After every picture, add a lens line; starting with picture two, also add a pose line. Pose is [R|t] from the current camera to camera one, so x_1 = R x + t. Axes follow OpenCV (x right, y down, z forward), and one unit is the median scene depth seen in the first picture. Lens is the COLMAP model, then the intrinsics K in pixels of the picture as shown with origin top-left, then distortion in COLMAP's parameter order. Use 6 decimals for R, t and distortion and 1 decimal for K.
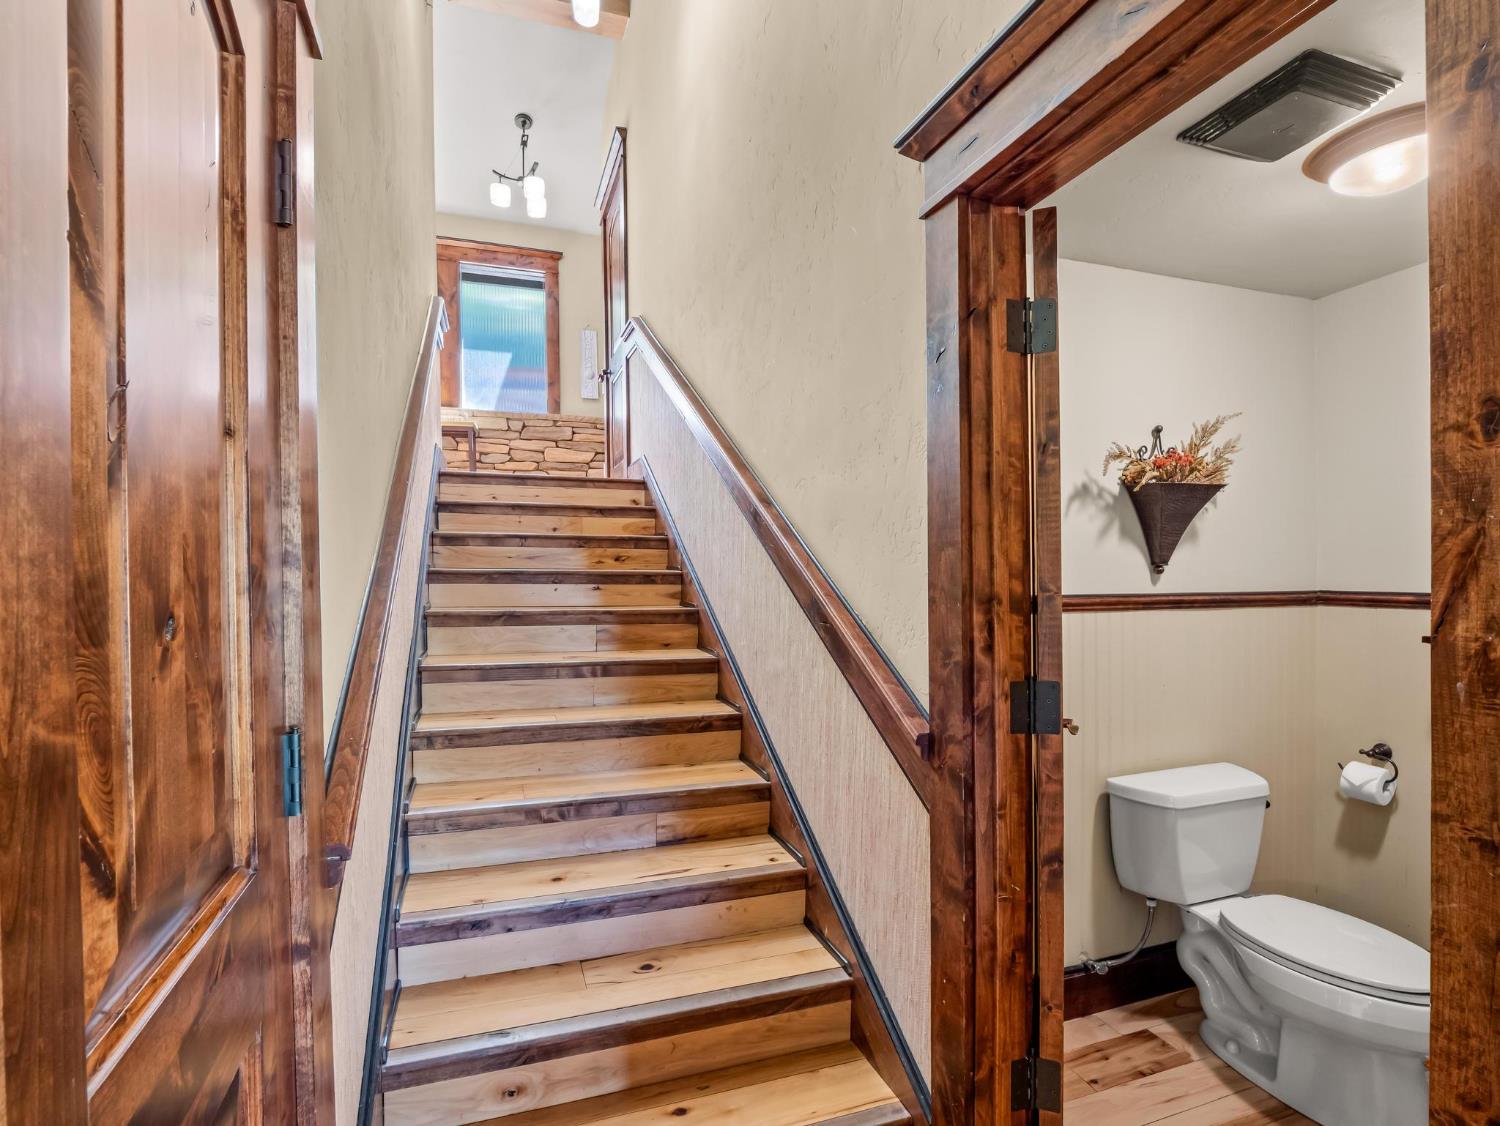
lens RADIAL K [[722.8, 0, 744.2], [0, 722.8, 563.4], [0, 0, 1]] dist [-0.015852, -0.000042]
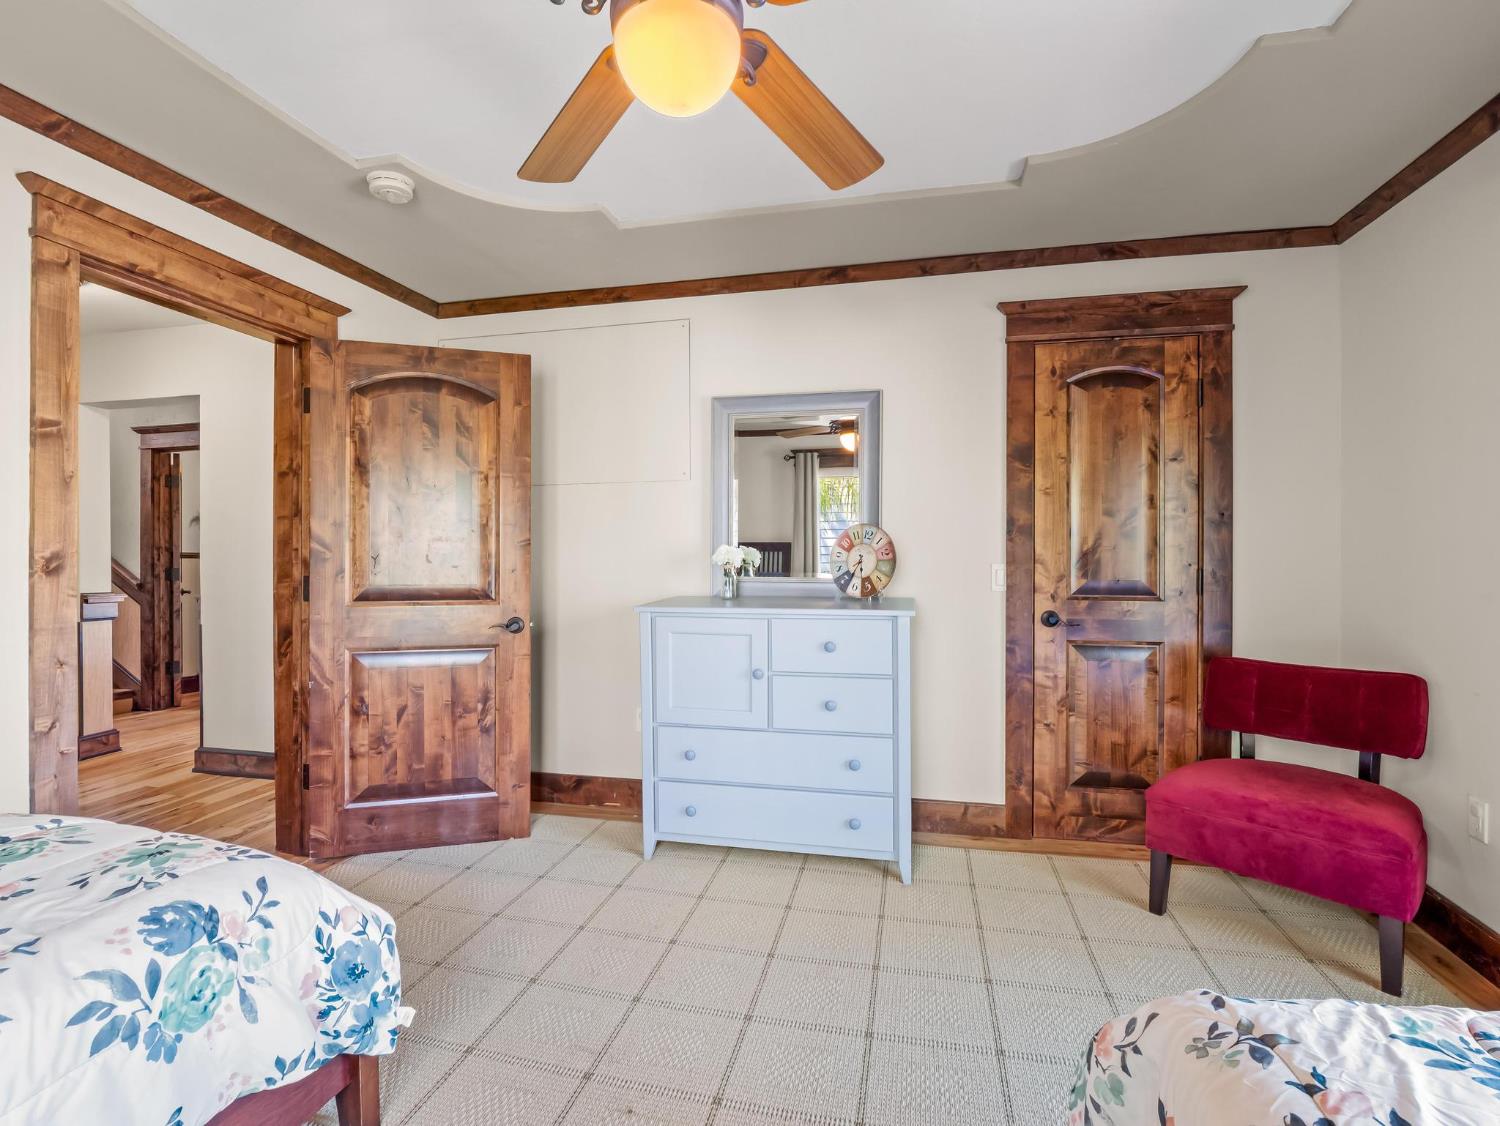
lens RADIAL K [[722.8, 0, 744.2], [0, 722.8, 563.4], [0, 0, 1]] dist [-0.015852, -0.000042]
pose [[0.538262, 0.007227, 0.842747, -1.297153], [-0.002168, 0.999972, -0.007190, 0.159241], [-0.842775, 0.002043, 0.538262, -4.000173]]
